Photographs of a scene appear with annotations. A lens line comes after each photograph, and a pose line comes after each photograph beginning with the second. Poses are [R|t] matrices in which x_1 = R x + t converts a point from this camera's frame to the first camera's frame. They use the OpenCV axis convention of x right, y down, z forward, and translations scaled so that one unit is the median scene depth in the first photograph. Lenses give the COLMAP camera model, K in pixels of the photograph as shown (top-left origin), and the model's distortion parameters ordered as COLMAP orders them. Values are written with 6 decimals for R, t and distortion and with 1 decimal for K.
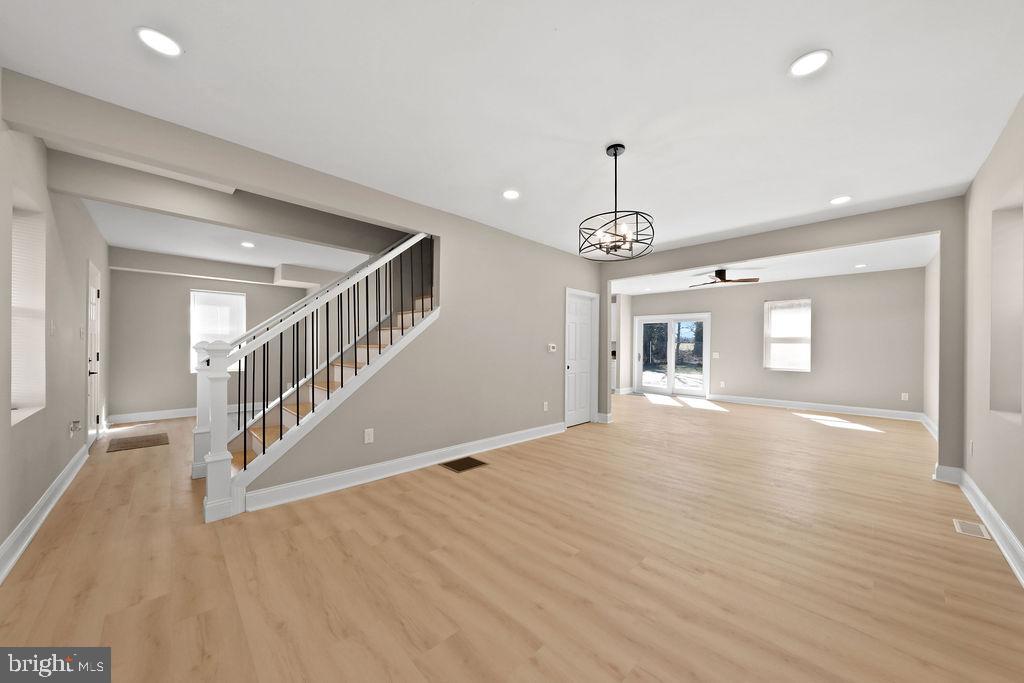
lens RADIAL K [[358.6, 0, 510.1], [0, 358.6, 336.4], [0, 0, 1]] dist [-0.000205, -0.000089]
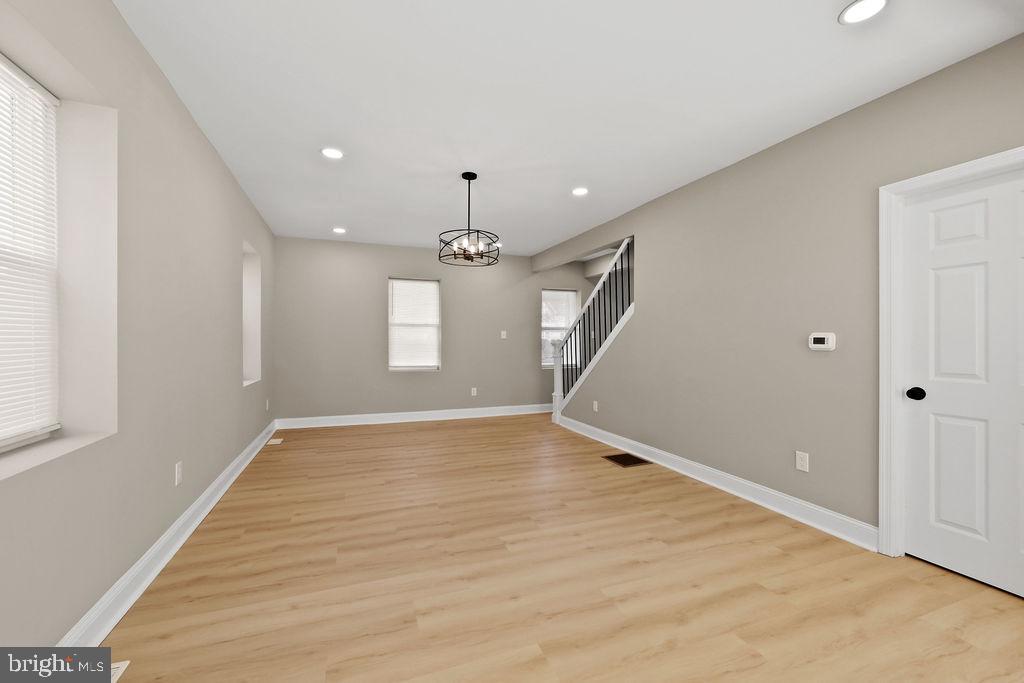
lens RADIAL K [[405.9, 0, 511.3], [0, 405.9, 343.5], [0, 0, 1]] dist [-0.000105, 0.000033]
pose [[-0.384056, -0.006670, -0.923286, 1.037380], [0.021275, 0.999644, -0.016072, 0.049120], [0.923064, -0.025816, -0.383778, 1.161538]]
